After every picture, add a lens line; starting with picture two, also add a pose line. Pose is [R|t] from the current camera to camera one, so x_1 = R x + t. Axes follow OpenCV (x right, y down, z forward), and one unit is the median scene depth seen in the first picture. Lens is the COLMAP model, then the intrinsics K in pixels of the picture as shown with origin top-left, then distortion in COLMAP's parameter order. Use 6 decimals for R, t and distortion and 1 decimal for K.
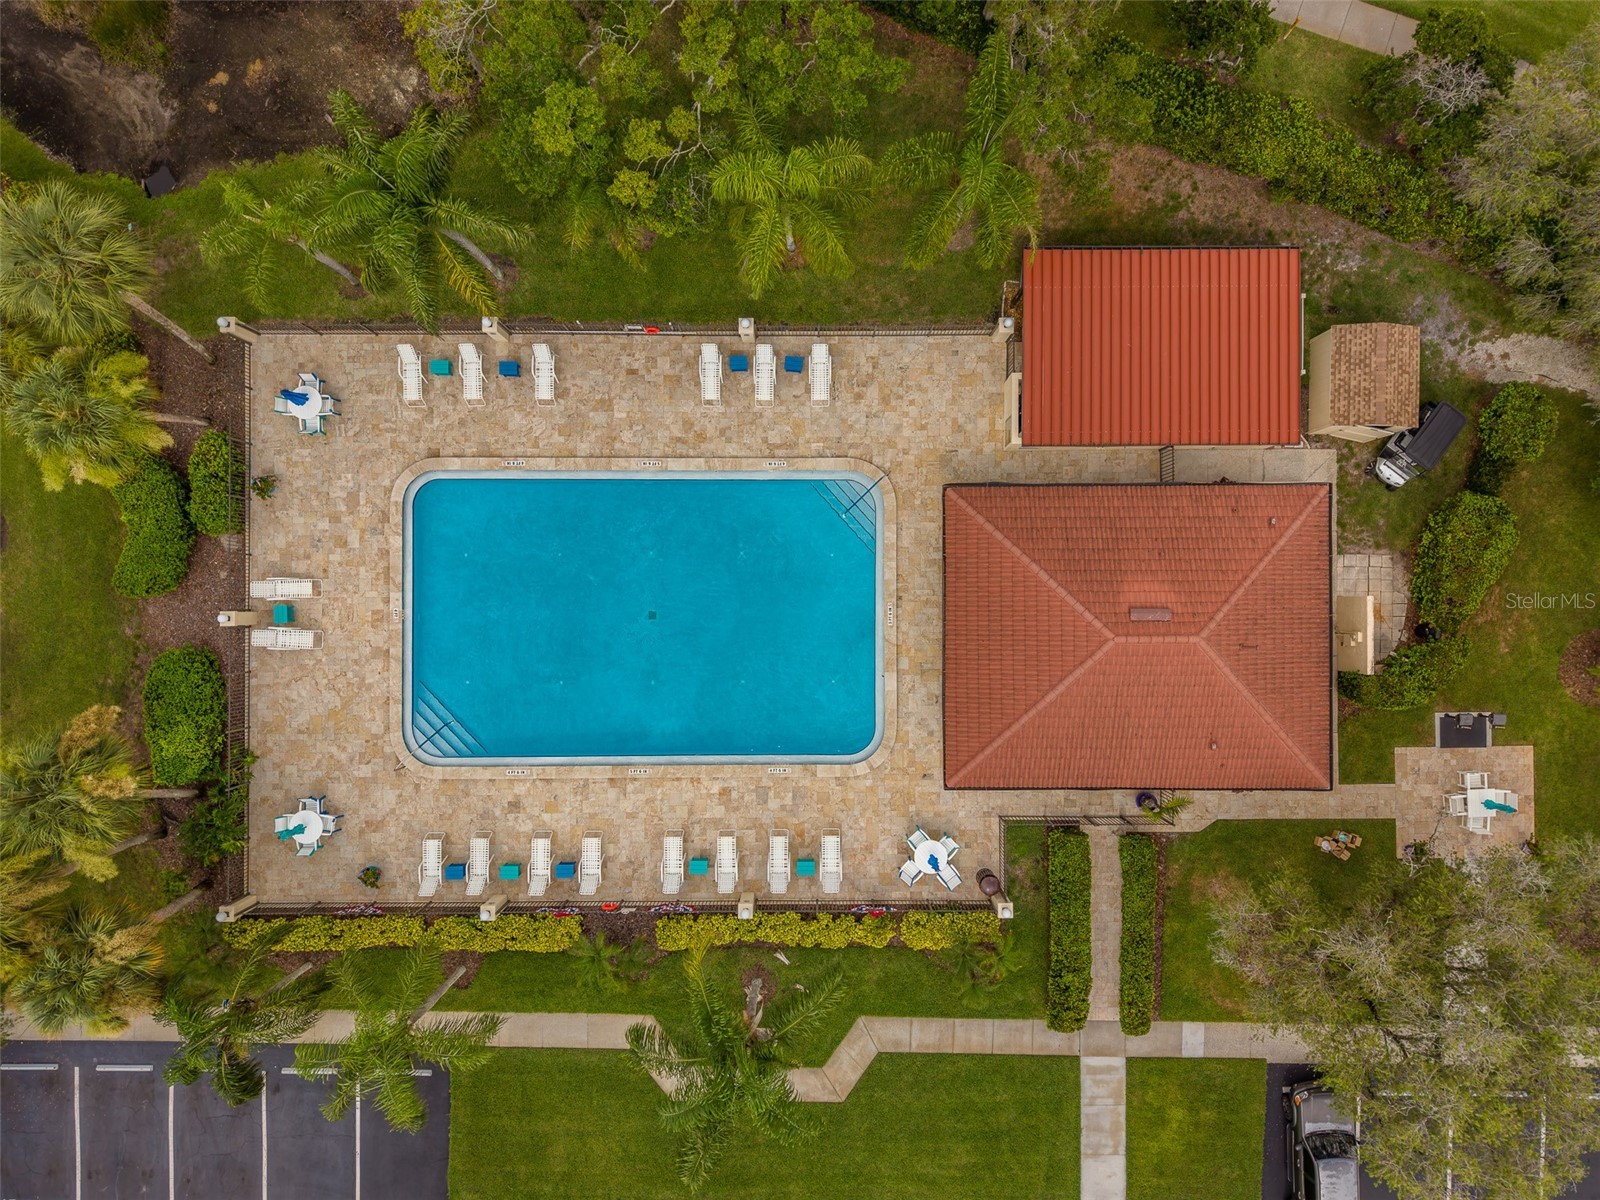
lens RADIAL K [[1096.9, 0, 804.9], [0, 1096.9, 601.8], [0, 0, 1]] dist [0.017746, -0.011023]
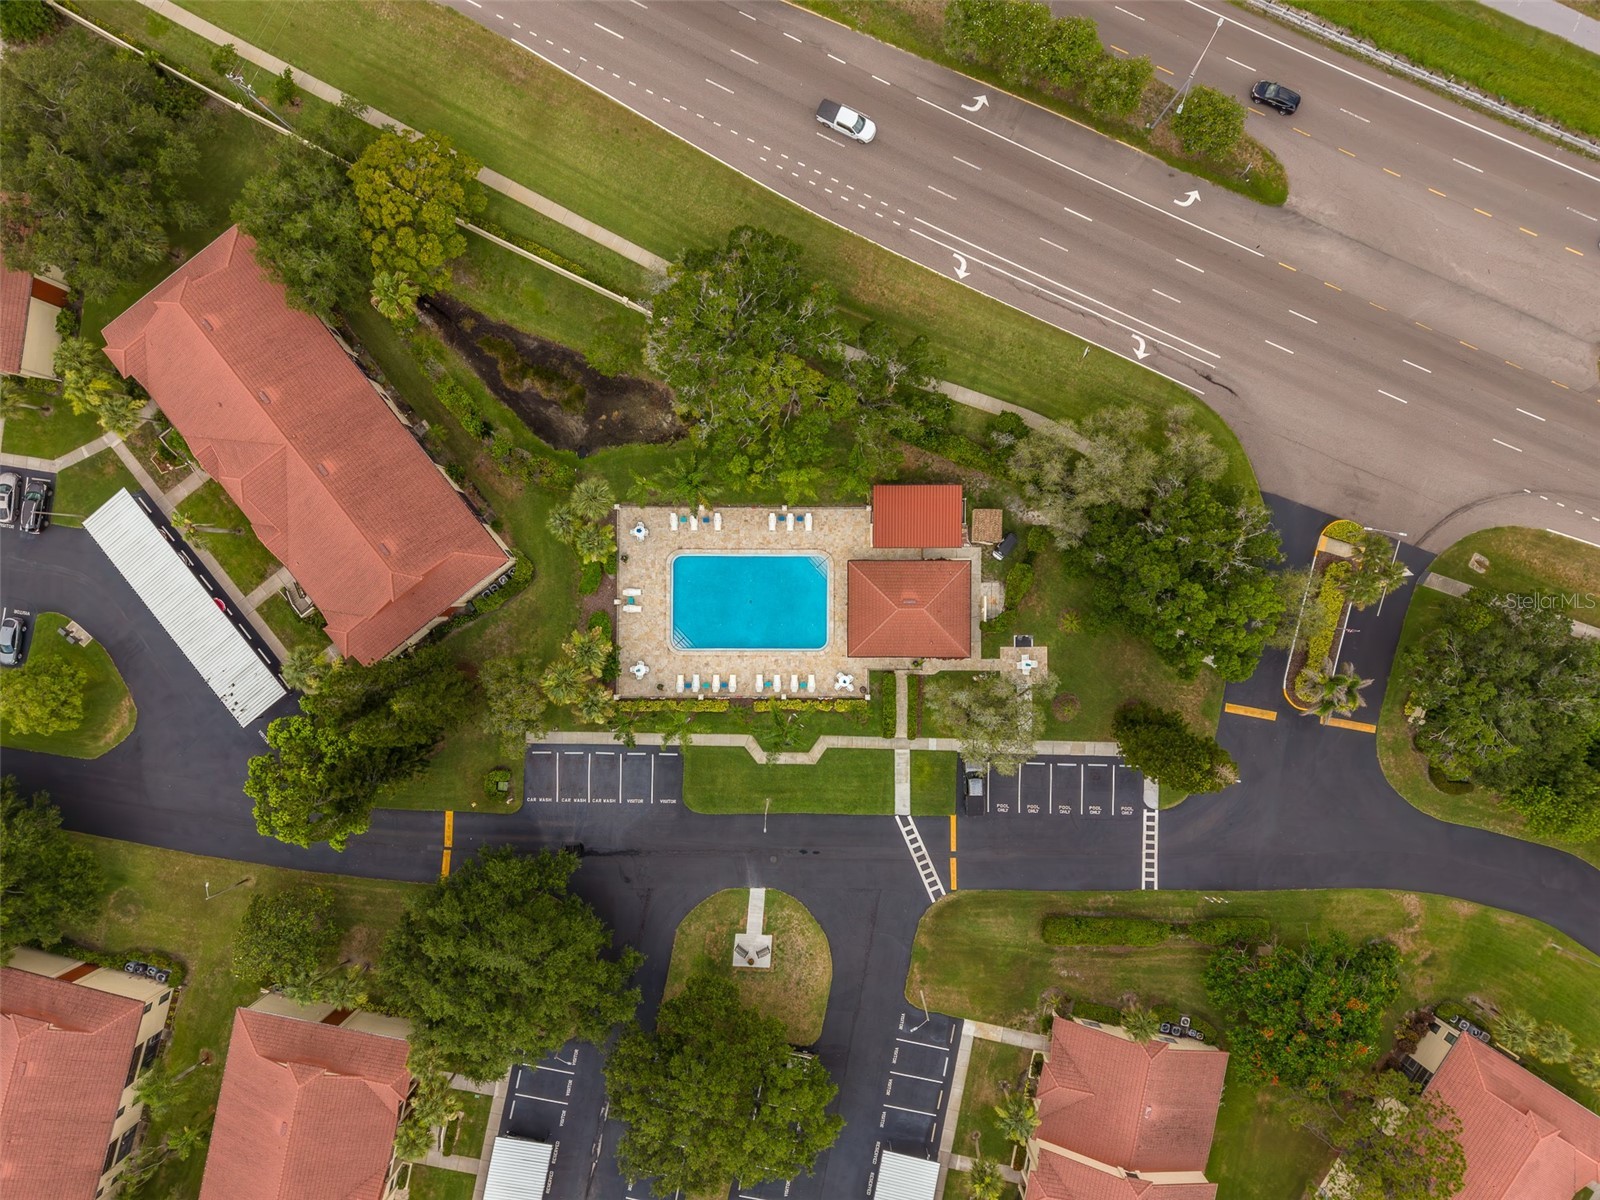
lens RADIAL K [[1096.9, 0, 794.2], [0, 1096.9, 597.8], [0, 0, 1]] dist [0.017746, -0.011023]
pose [[0.999992, 0.004102, -0.000073, -0.024690], [-0.004103, 0.999987, -0.002886, 0.009851], [0.000061, 0.002886, 0.999996, -2.015263]]
